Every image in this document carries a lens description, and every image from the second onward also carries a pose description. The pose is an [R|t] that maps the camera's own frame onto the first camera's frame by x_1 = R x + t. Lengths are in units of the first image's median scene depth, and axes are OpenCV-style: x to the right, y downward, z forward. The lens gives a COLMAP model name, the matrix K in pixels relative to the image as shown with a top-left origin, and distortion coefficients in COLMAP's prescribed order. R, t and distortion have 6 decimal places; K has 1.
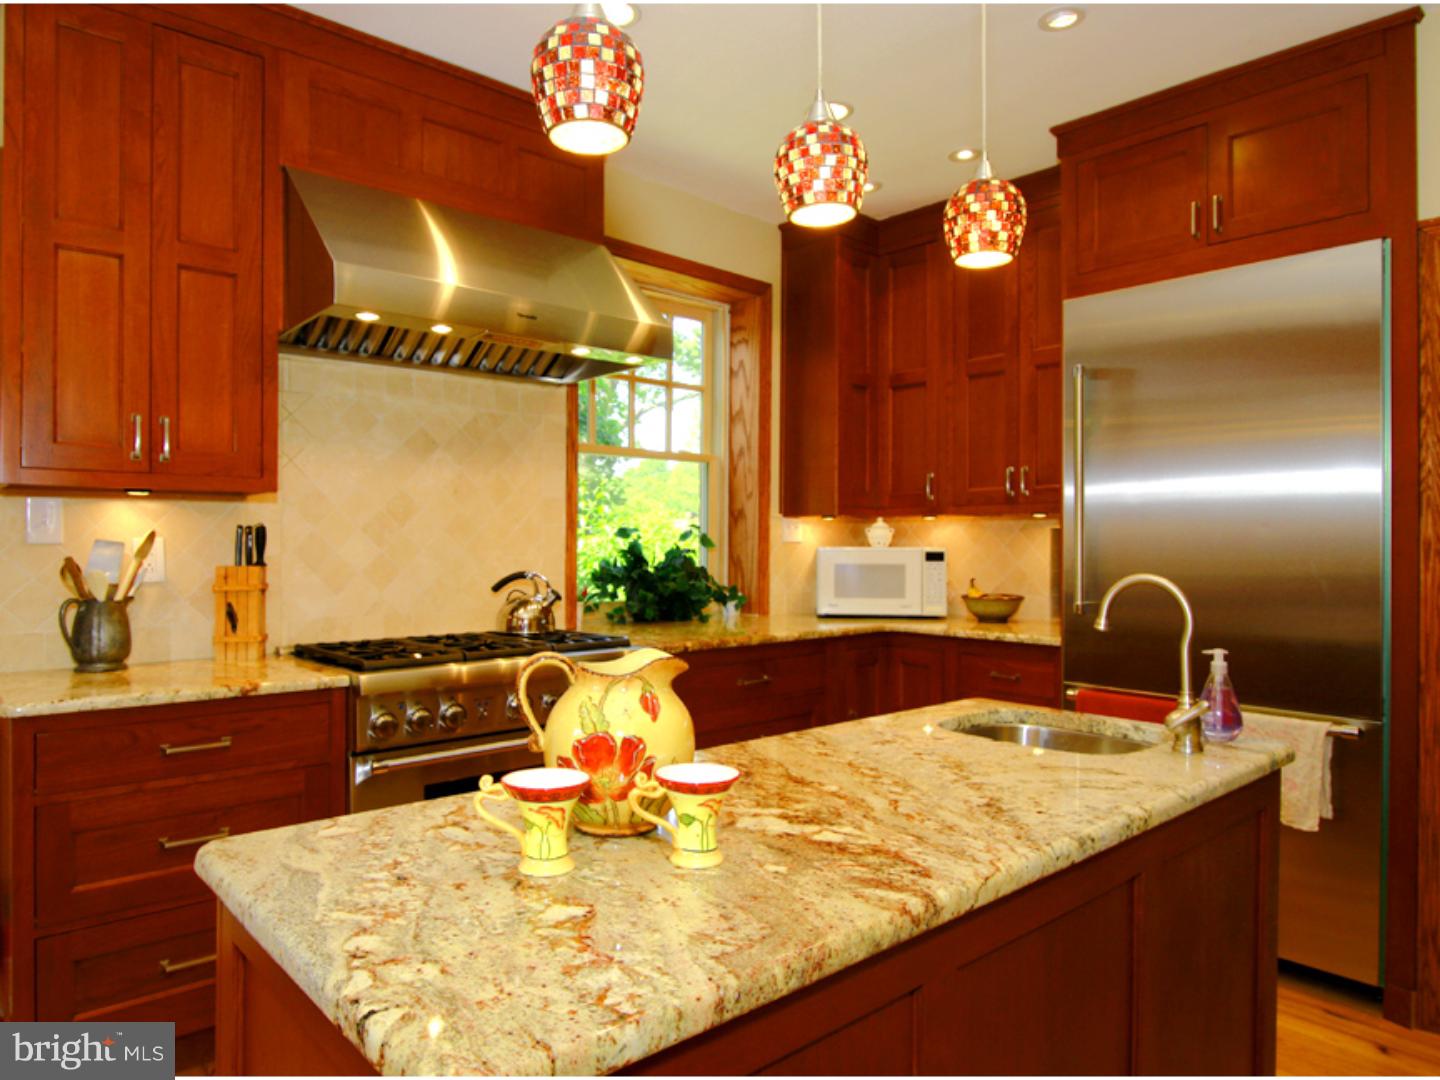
lens RADIAL K [[936.6, 0, 719.1], [0, 936.6, 539.9], [0, 0, 1]] dist [0.007588, 0.002705]
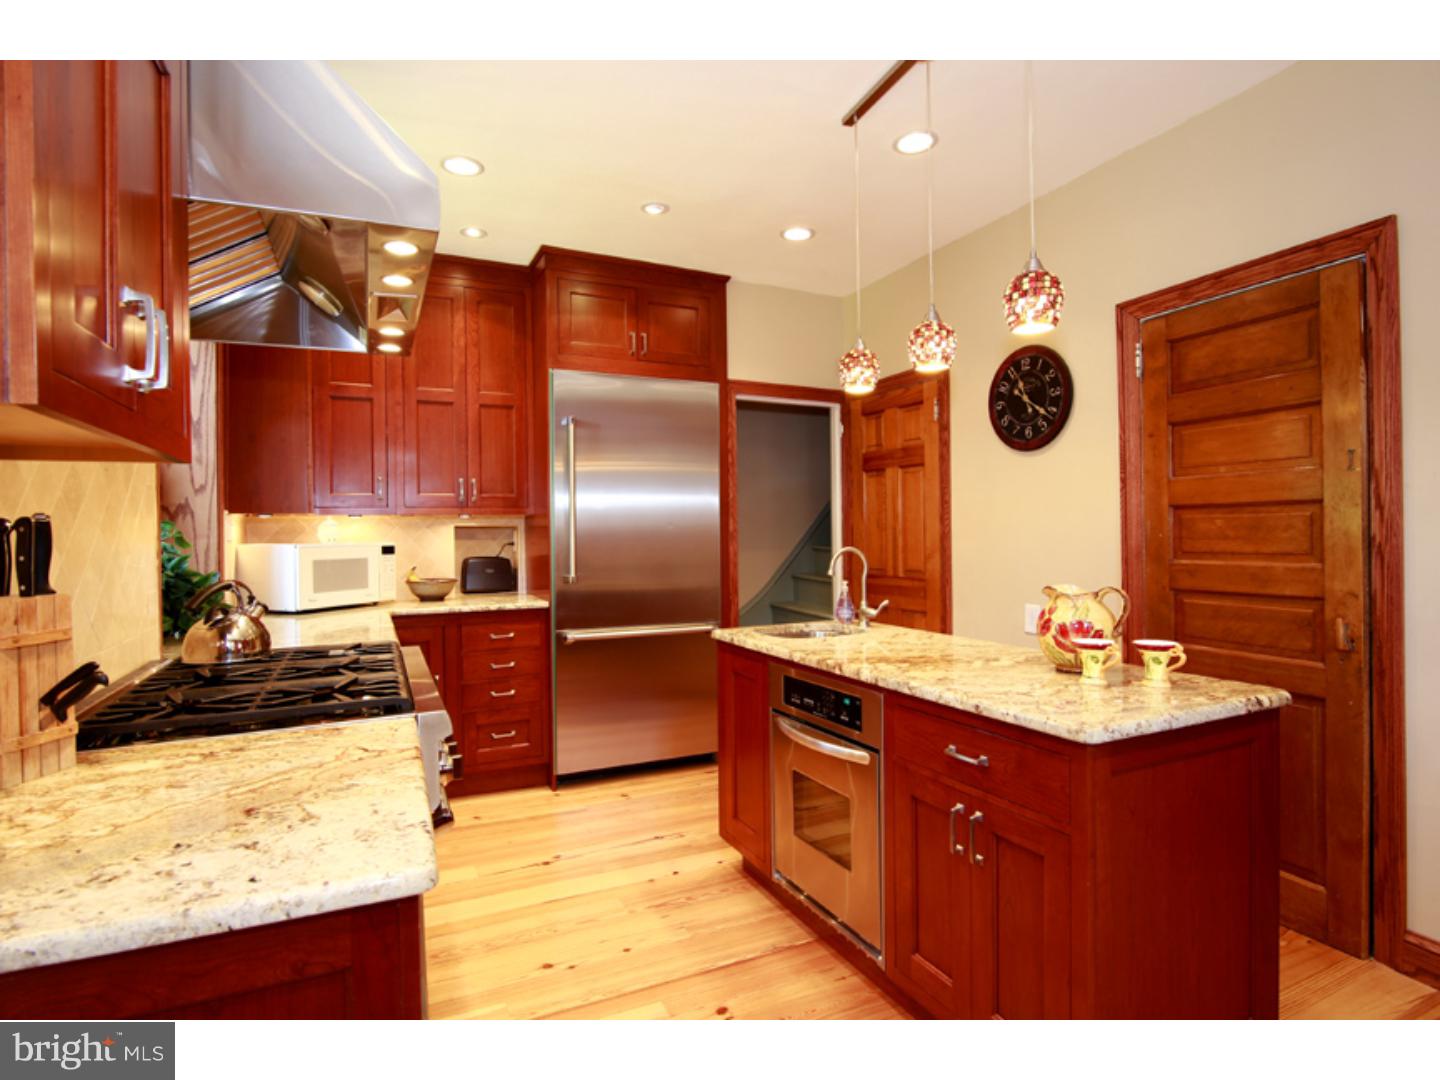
lens RADIAL K [[762.2, 0, 717.0], [0, 762.2, 538.7], [0, 0, 1]] dist [0.002309, 0.000107]
pose [[0.283736, -0.019987, 0.958694, -0.561121], [0.011300, 0.999783, 0.017499, -0.007731], [-0.958836, 0.005868, 0.283901, 0.345570]]
